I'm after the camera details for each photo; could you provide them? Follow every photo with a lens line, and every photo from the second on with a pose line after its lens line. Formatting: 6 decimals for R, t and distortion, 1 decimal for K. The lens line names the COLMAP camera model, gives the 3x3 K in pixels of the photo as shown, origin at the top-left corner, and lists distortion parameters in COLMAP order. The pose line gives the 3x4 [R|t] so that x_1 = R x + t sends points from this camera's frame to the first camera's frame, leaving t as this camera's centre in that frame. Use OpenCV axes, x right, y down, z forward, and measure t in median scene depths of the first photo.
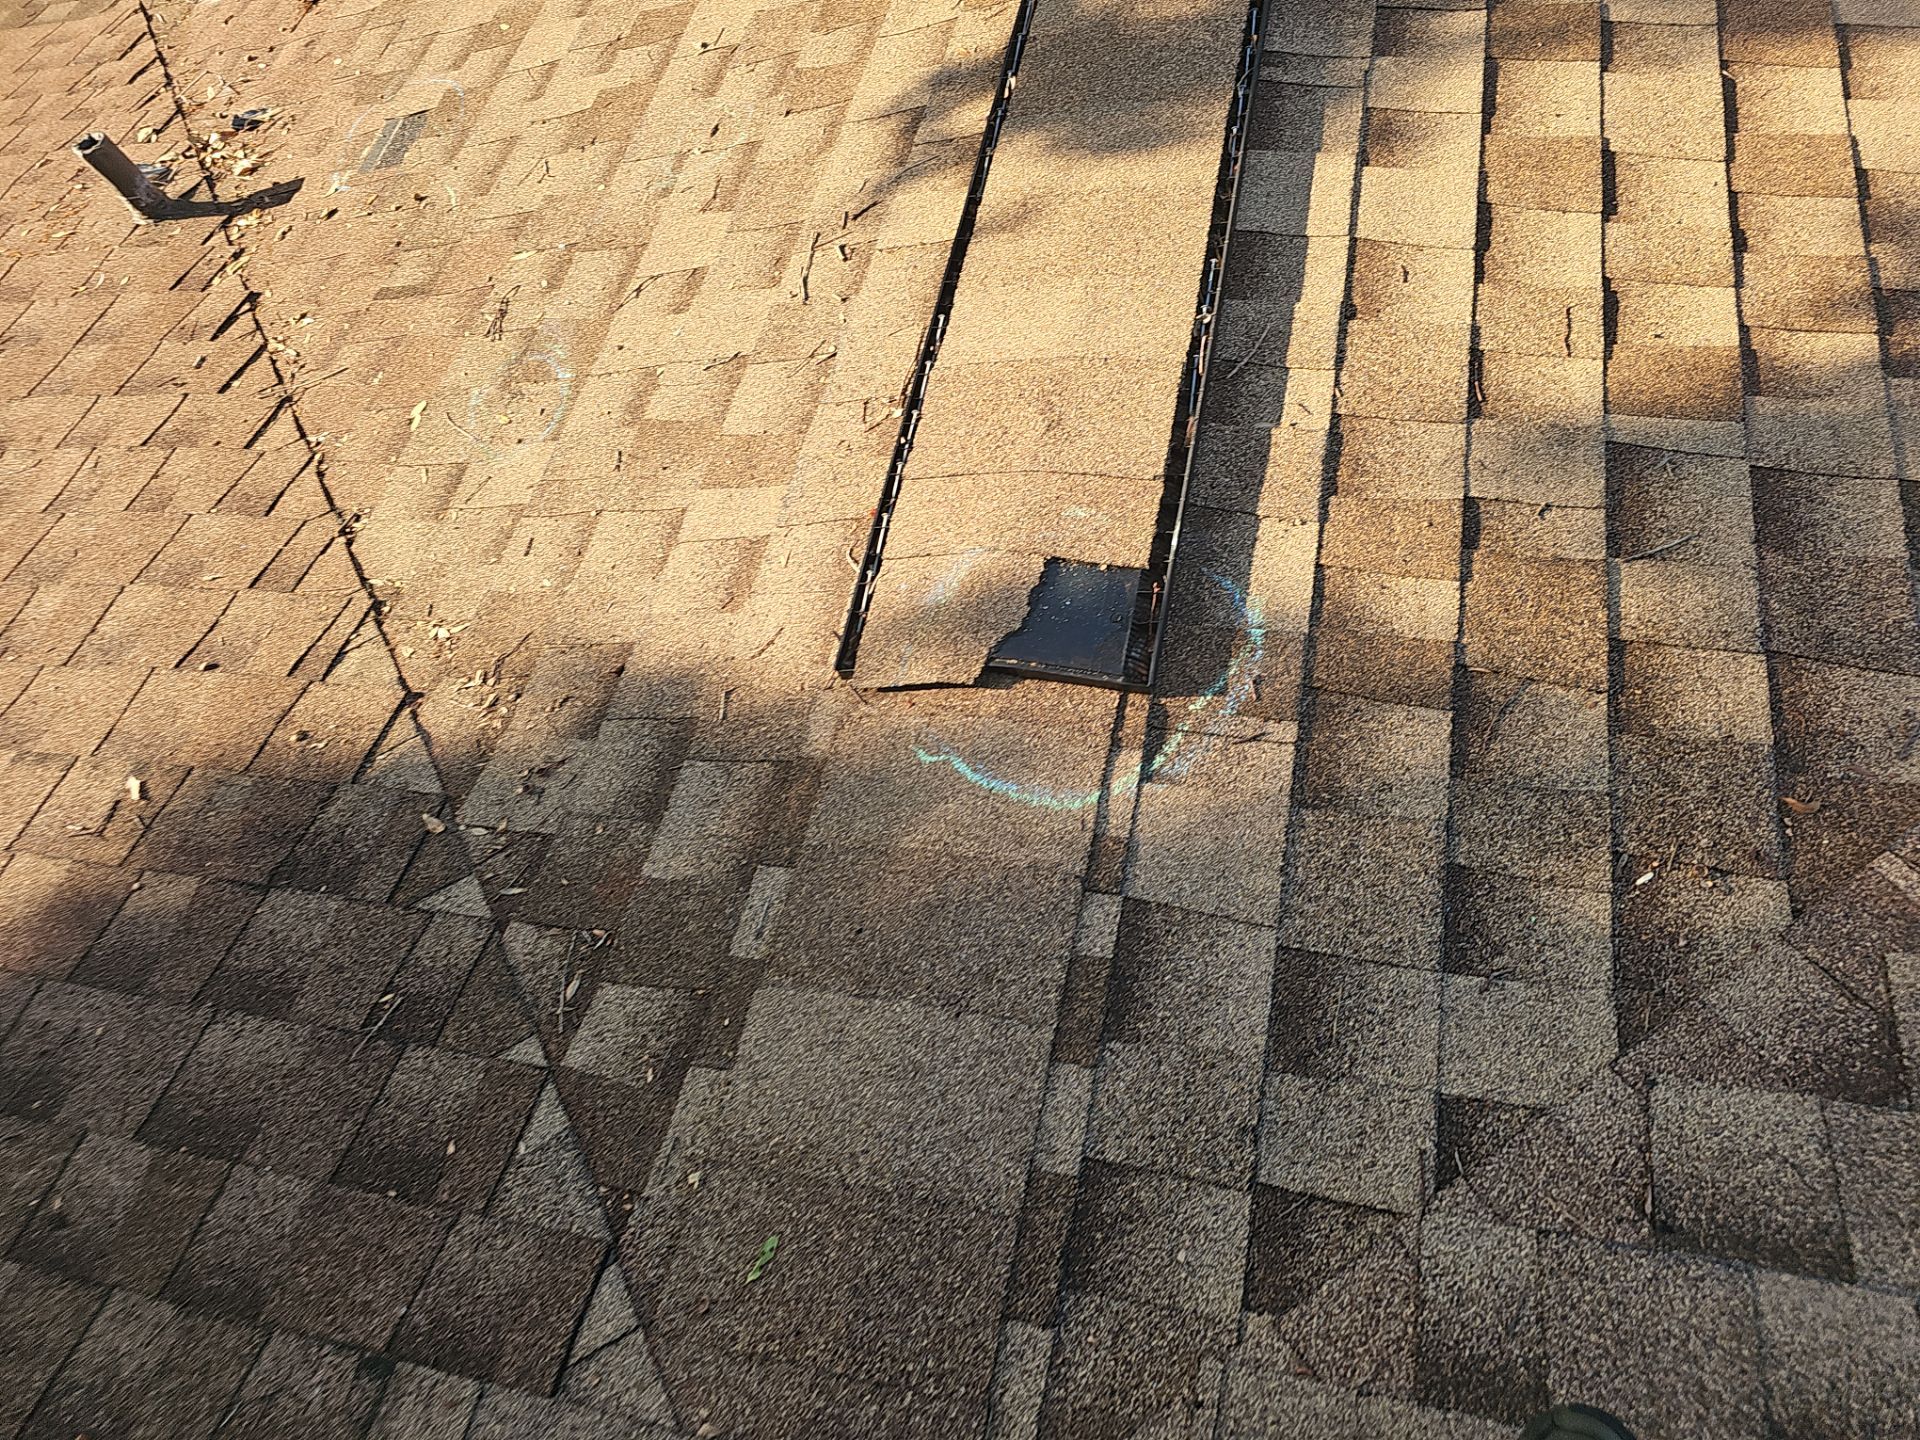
lens RADIAL K [[1256.7, 0, 960.0], [0, 1256.7, 720.0], [0, 0, 1]] dist [0.046364, -0.052453]
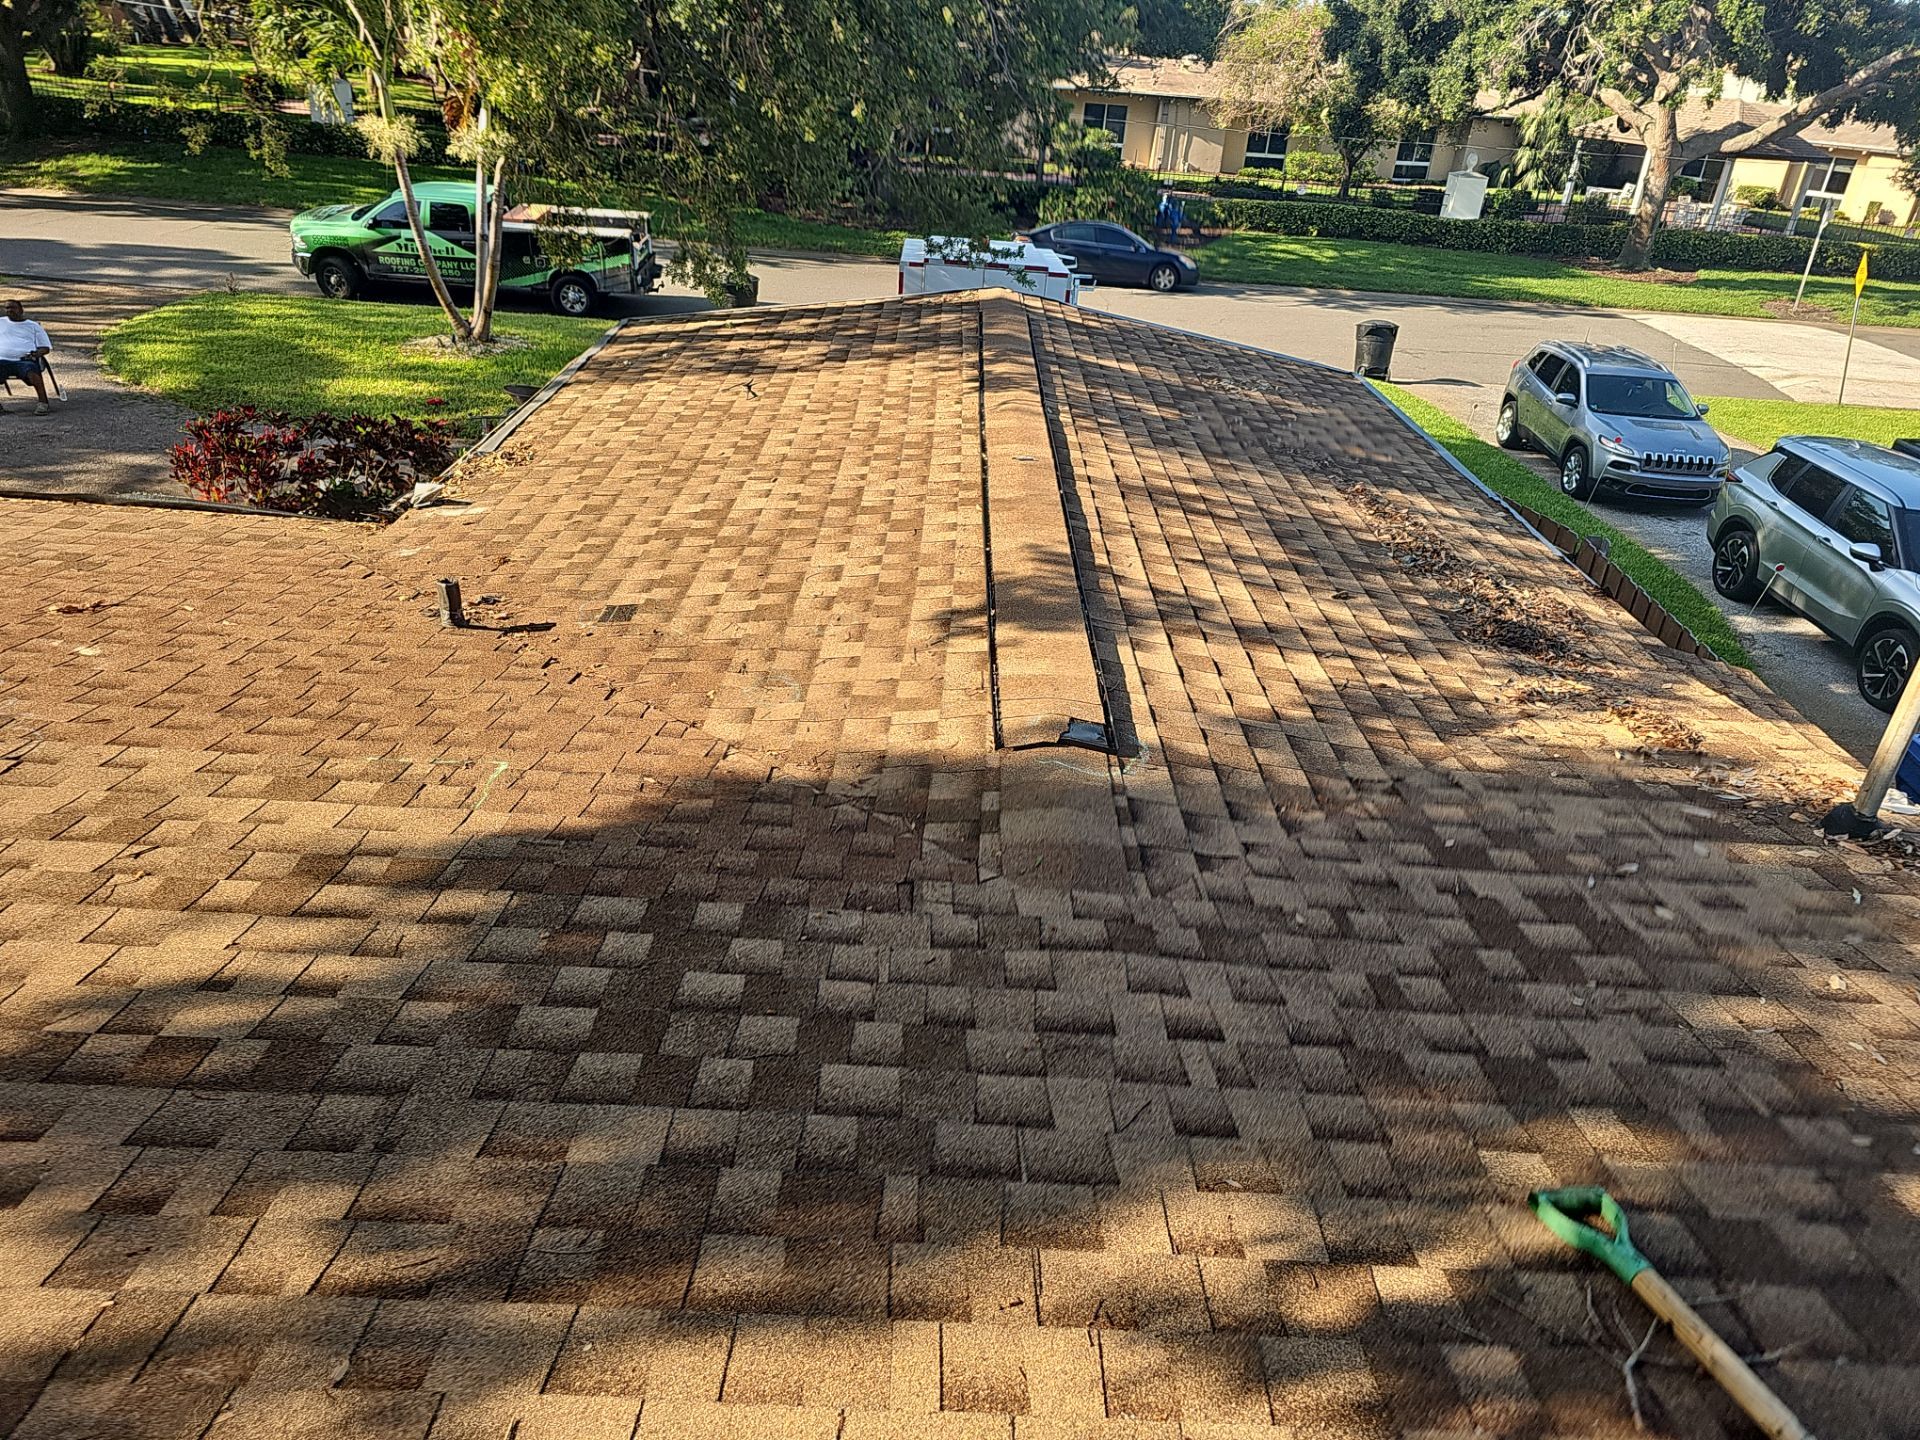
lens RADIAL K [[1394.5, 0, 890.3], [0, 1394.5, 719.7], [0, 0, 1]] dist [0.085567, -0.139686]
pose [[0.940405, 0.178180, 0.289640, -0.903400], [0.019317, 0.822372, -0.568622, 1.222696], [-0.339509, 0.540330, 0.769920, -0.924692]]
